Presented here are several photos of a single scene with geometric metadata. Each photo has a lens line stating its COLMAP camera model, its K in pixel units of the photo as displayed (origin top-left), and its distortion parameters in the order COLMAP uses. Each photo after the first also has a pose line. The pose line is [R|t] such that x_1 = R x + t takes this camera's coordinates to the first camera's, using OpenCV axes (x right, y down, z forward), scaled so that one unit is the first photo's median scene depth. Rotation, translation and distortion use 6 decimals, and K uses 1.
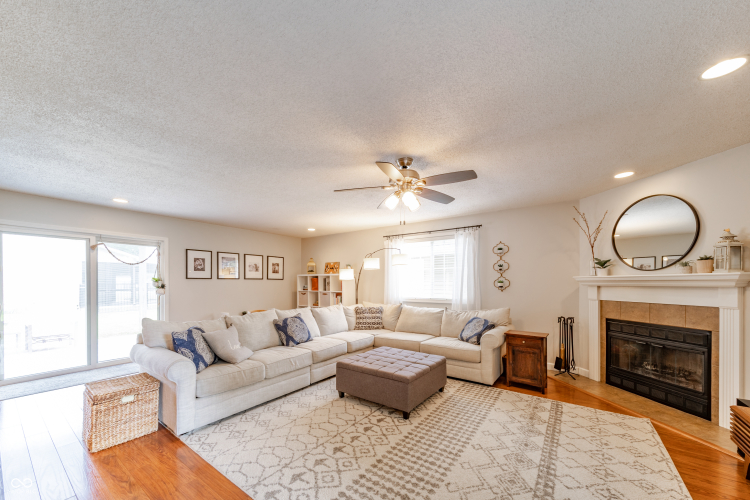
lens RADIAL K [[276.9, 0, 362.9], [0, 276.9, 282.5], [0, 0, 1]] dist [0.003554, -0.001547]
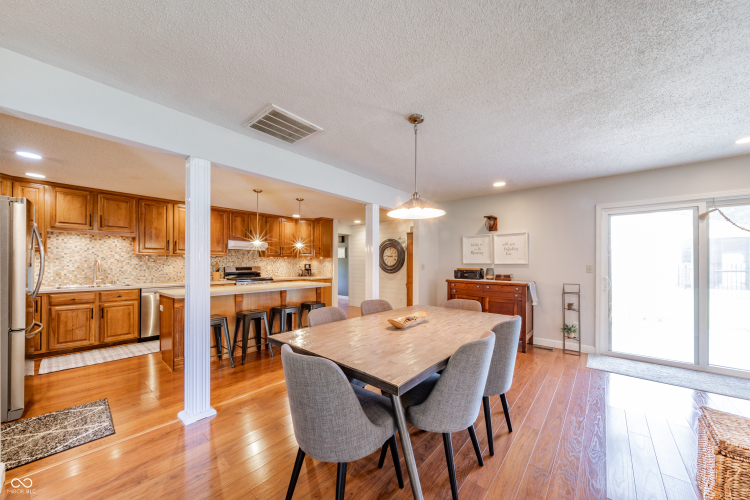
lens RADIAL K [[276.9, 0, 383.7], [0, 276.9, 263.2], [0, 0, 1]] dist [0.003554, -0.001547]
pose [[-0.053521, 0.002630, -0.998563, -0.160834], [0.000337, 0.999997, 0.002616, 0.002941], [0.998567, -0.000196, -0.053522, 0.161964]]
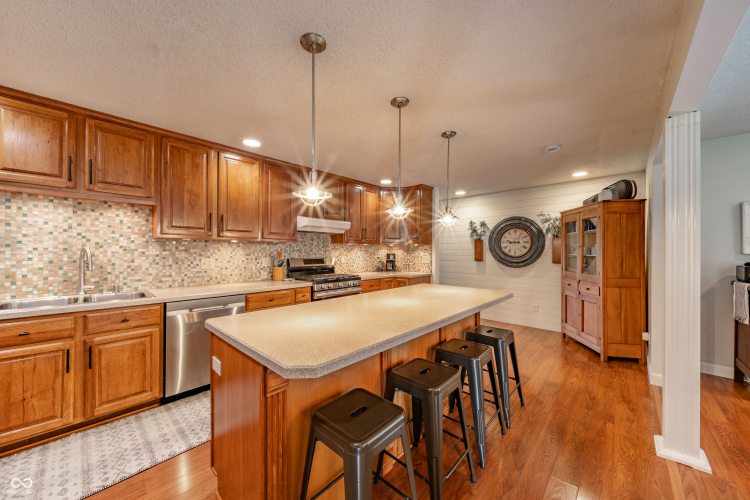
lens RADIAL K [[276.9, 0, 379.2], [0, 276.9, 251.4], [0, 0, 1]] dist [0.003554, -0.001547]
pose [[-0.103832, 0.001665, -0.994593, -0.702796], [0.001607, 0.999998, 0.001506, 0.000075], [0.994594, -0.001442, -0.103834, -0.378290]]
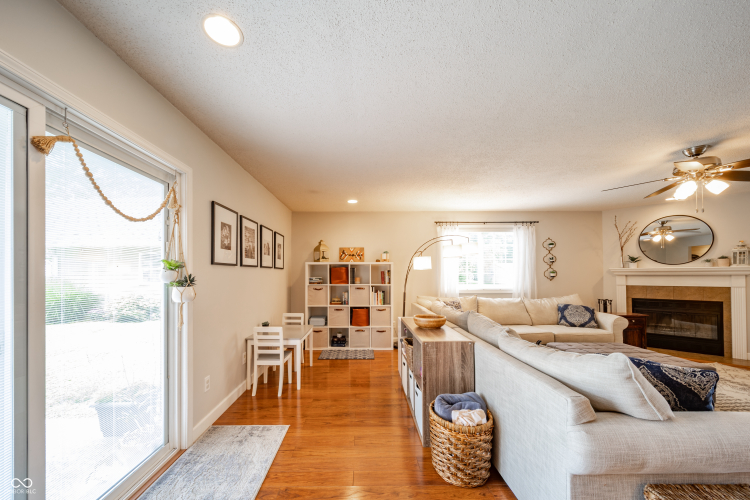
lens RADIAL K [[276.9, 0, 350.0], [0, 276.9, 269.1], [0, 0, 1]] dist [0.003554, -0.001547]
pose [[0.799727, 0.010637, 0.600269, -1.008320], [0.002631, 0.999771, -0.021222, 0.007294], [-0.600357, 0.018551, 0.799517, 0.668854]]
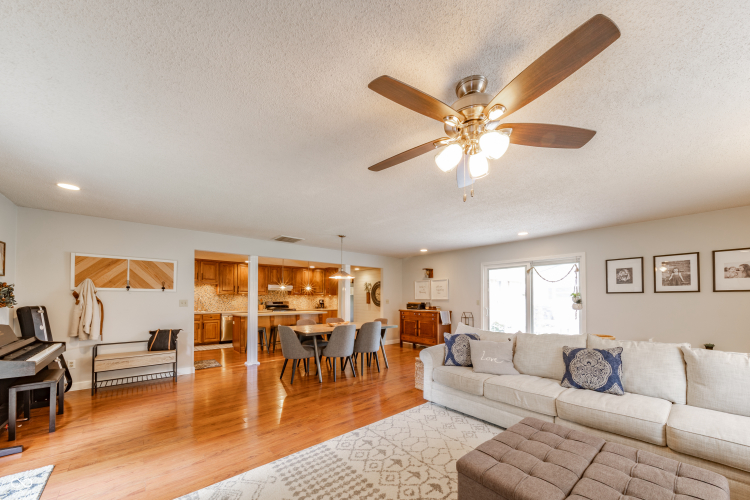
lens RADIAL K [[276.9, 0, 382.0], [0, 276.9, 296.9], [0, 0, 1]] dist [0.003554, -0.001547]
pose [[-0.189470, -0.005720, -0.981870, 0.514153], [0.001168, 0.999981, -0.006050, 0.002977], [0.981886, -0.002293, -0.189460, 0.635489]]
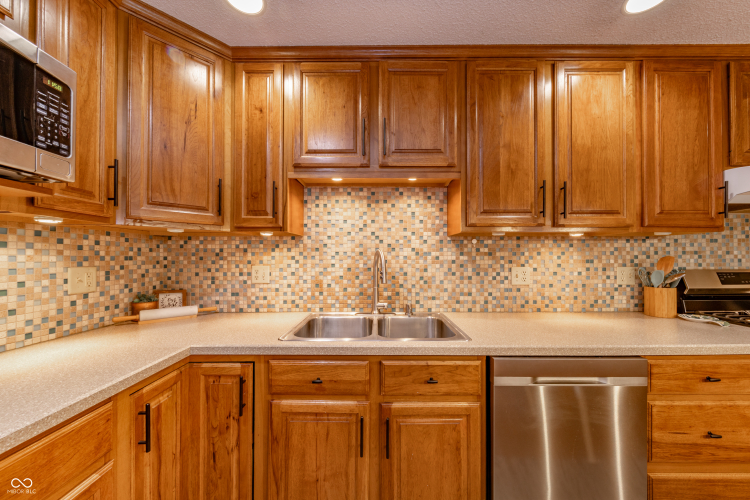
lens RADIAL K [[276.9, 0, 367.3], [0, 276.9, 255.5], [0, 0, 1]] dist [0.003554, -0.001547]
pose [[-0.810758, -0.000072, -0.585382, -0.962716], [0.006678, 0.999934, -0.009373, 0.003563], [0.585344, -0.011508, -0.810704, -0.728670]]
